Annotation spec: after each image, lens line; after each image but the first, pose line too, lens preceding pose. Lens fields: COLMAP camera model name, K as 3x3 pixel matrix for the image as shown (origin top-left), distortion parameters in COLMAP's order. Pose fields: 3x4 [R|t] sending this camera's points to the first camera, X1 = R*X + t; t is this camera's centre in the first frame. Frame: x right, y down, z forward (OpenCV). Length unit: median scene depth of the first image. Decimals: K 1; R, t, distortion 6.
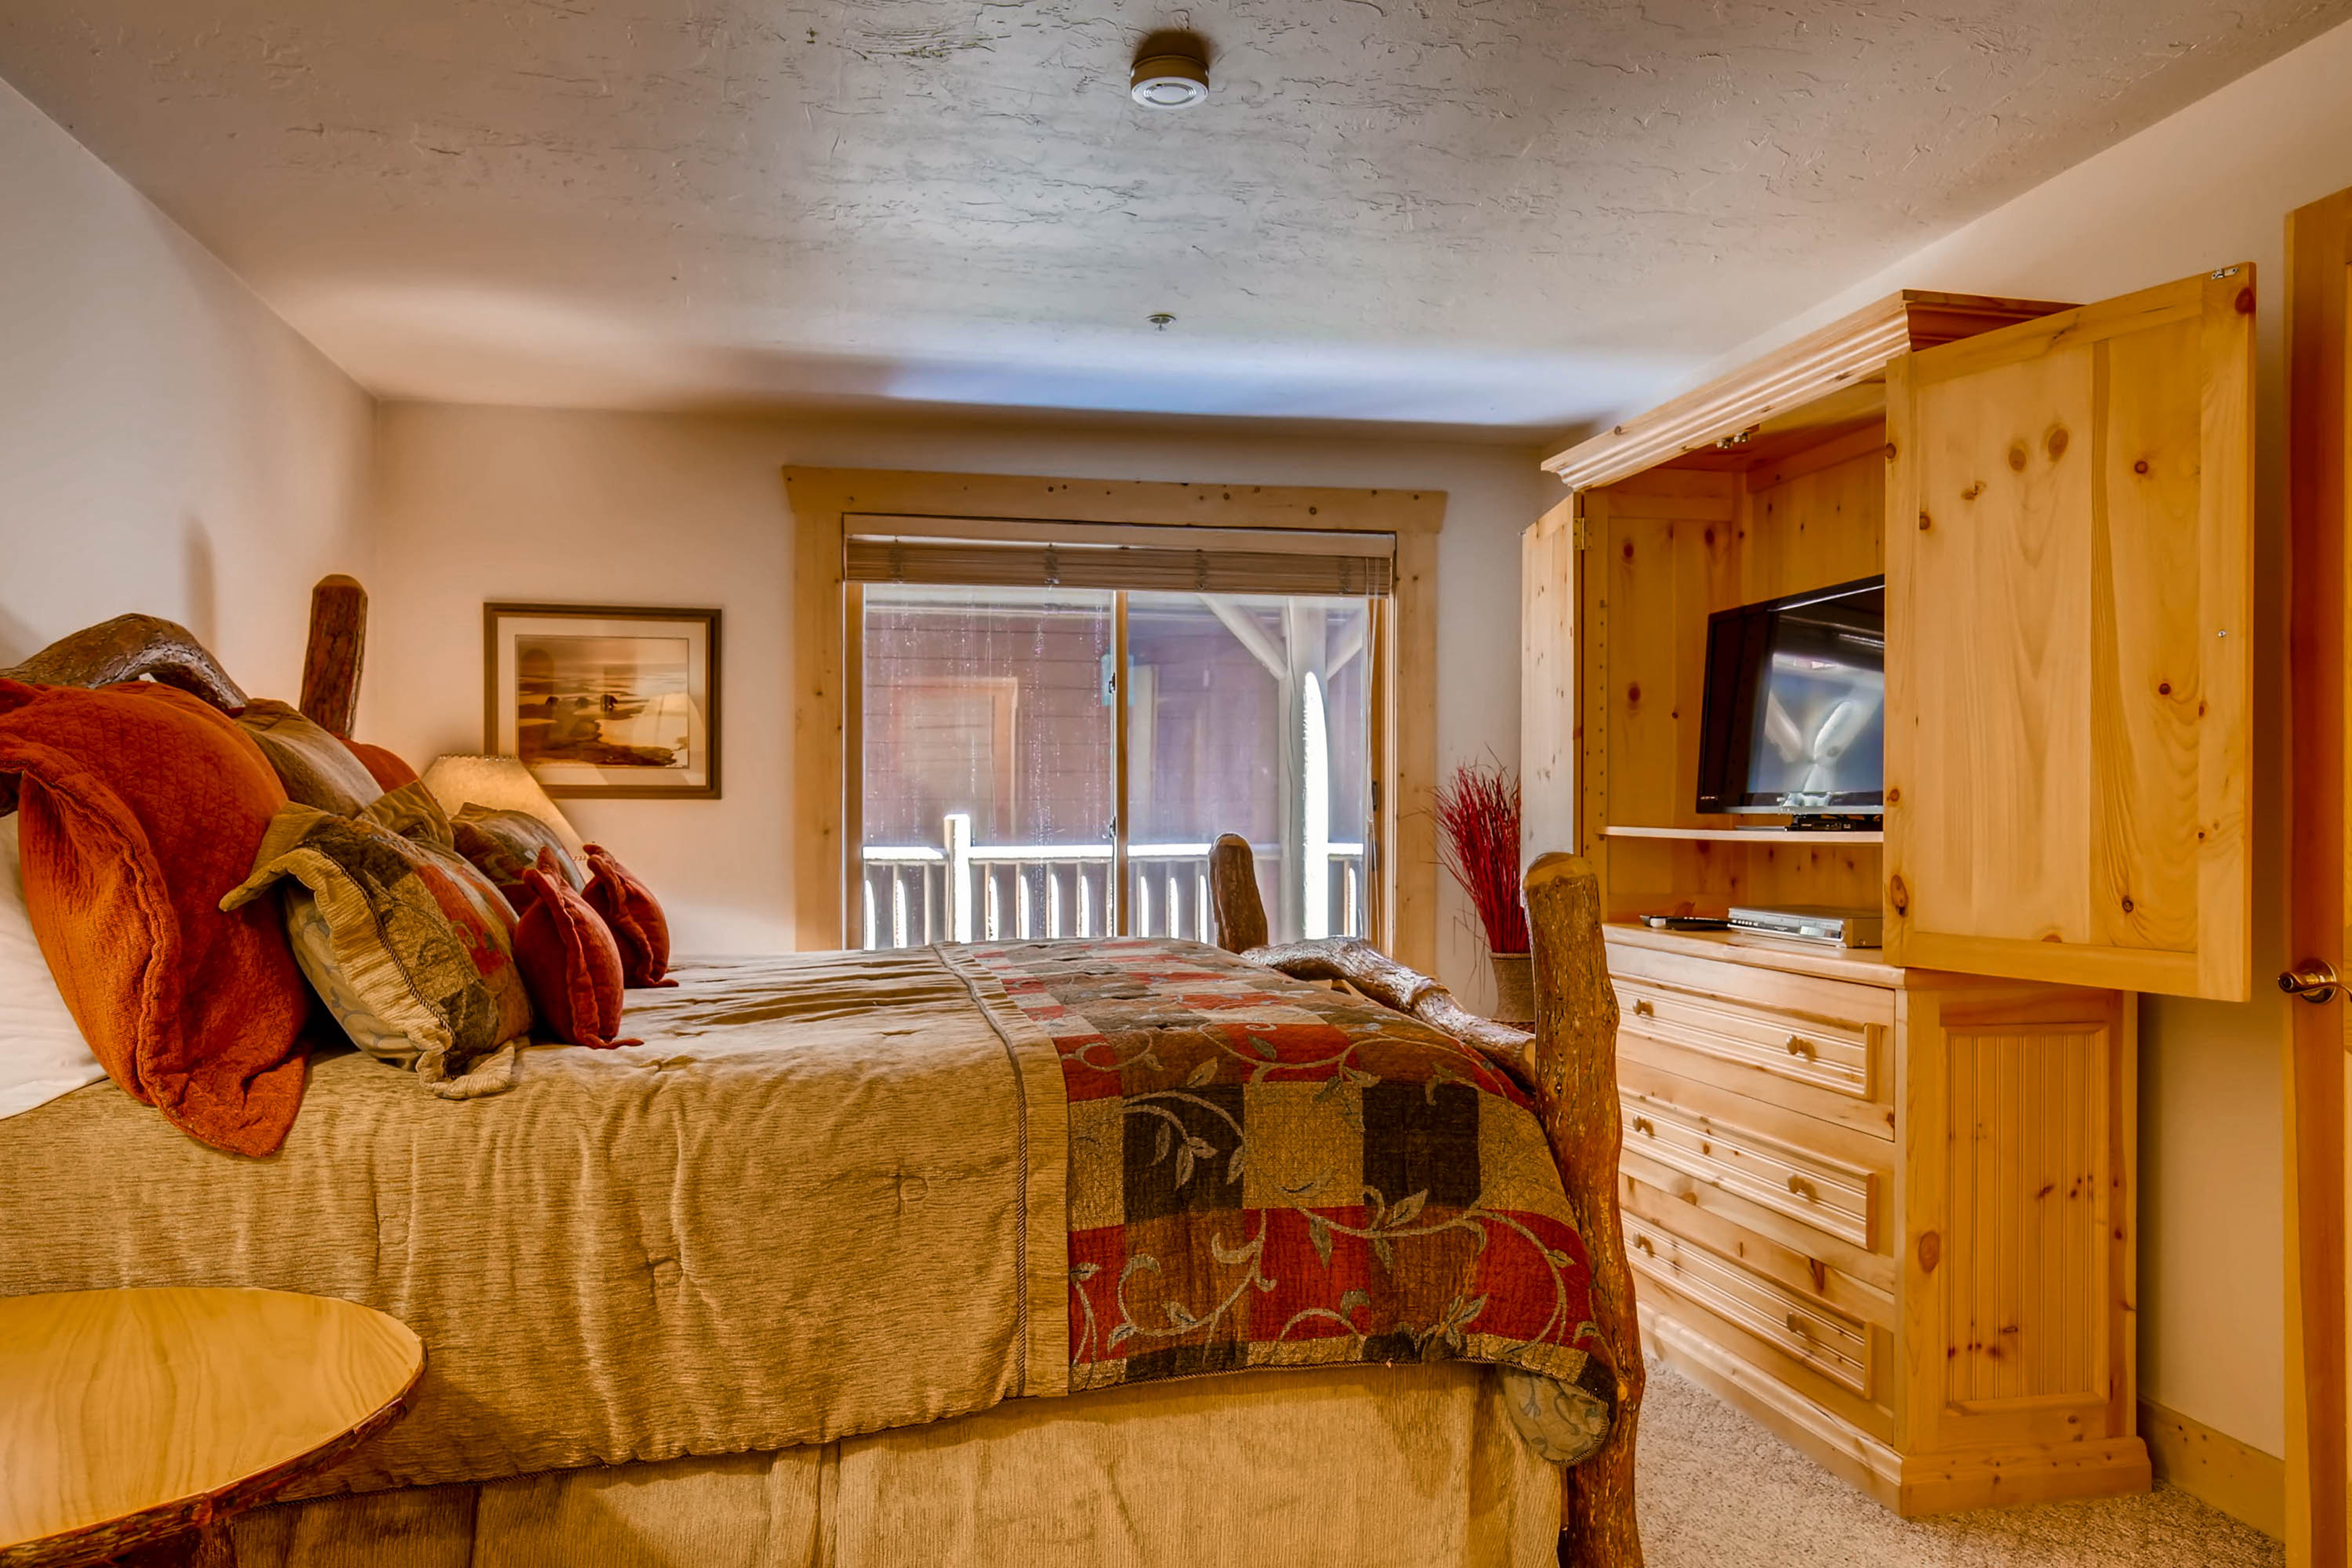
lens RADIAL K [[1632.0, 0, 1178.2], [0, 1632.0, 783.1], [0, 0, 1]] dist [0.001487, 0.002169]
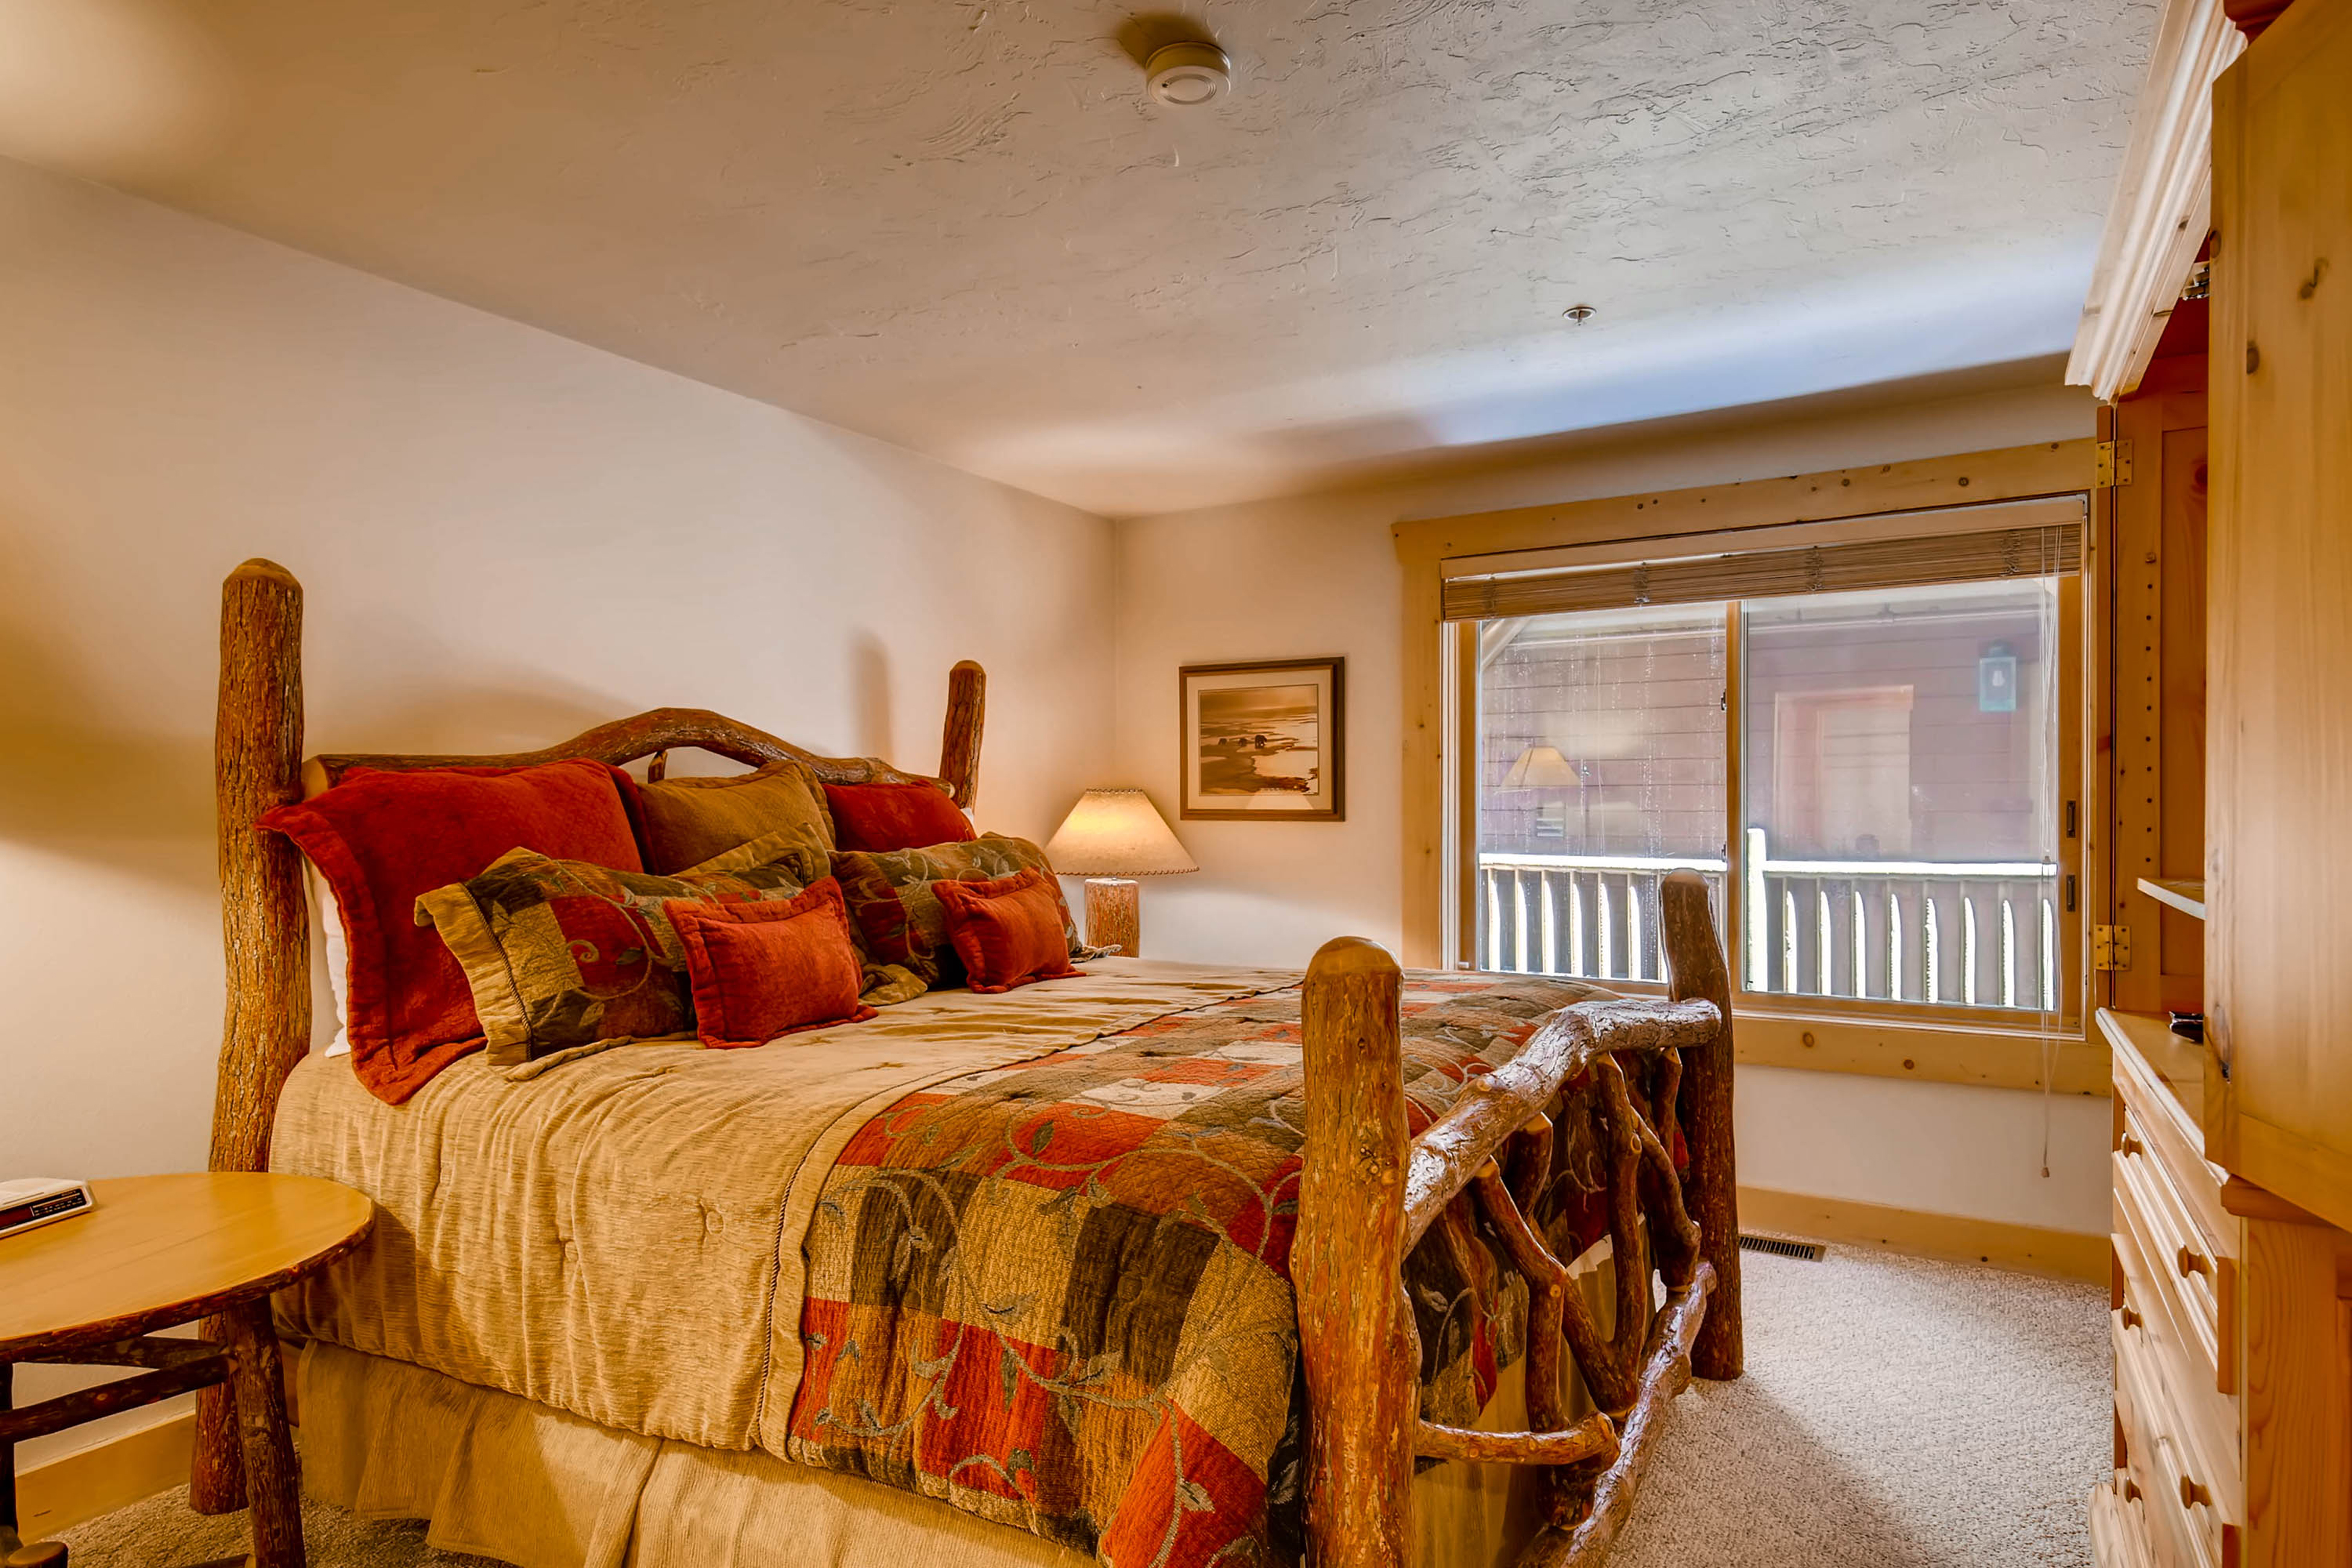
lens RADIAL K [[1317.0, 0, 1178.3], [0, 1317.0, 800.0], [0, 0, 1]] dist [0.018063, 0.000349]
pose [[0.738772, -0.006323, -0.673926, 0.605419], [0.012818, 0.999907, 0.004670, -0.025291], [0.673834, -0.012088, 0.738784, 0.532635]]
